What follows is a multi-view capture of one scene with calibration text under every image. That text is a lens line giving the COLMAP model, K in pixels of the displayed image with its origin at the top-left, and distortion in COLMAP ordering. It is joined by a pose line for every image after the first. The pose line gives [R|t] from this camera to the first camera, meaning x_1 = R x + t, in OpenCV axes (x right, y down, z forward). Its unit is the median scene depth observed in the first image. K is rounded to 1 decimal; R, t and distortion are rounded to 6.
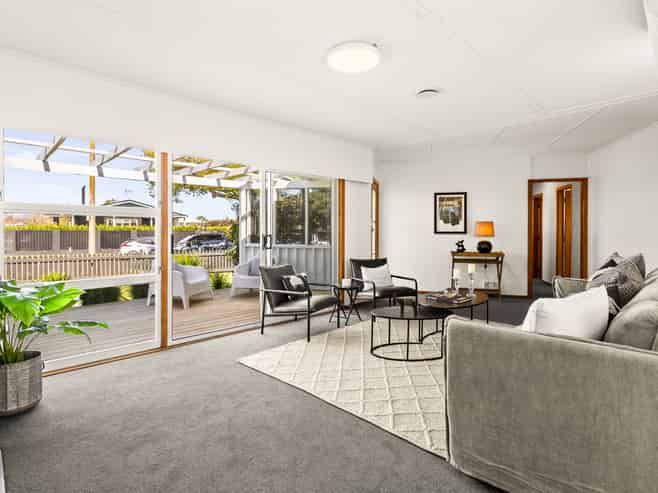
lens RADIAL K [[369.2, 0, 328.0], [0, 369.2, 242.6], [0, 0, 1]] dist [0.001763, 0.000676]
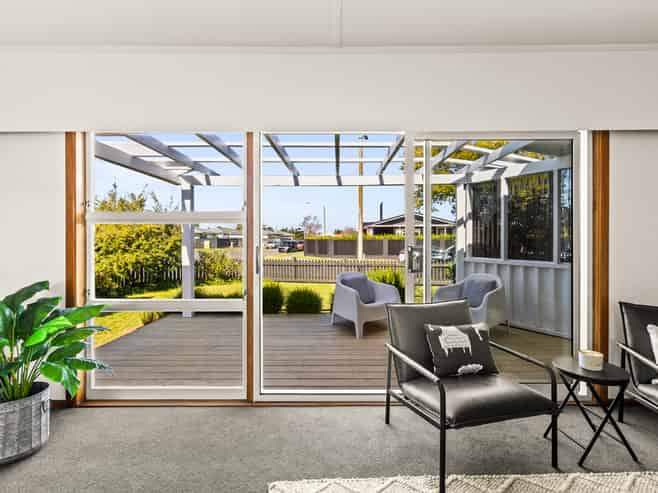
lens RADIAL K [[347.9, 0, 329.0], [0, 347.9, 246.5], [0, 0, 1]] dist [-0.000427, -0.001236]
pose [[0.717551, 0.012508, -0.696393, 0.073718], [-0.020861, 0.999776, -0.003537, -0.010984], [0.696193, 0.017065, 0.717651, 0.326025]]
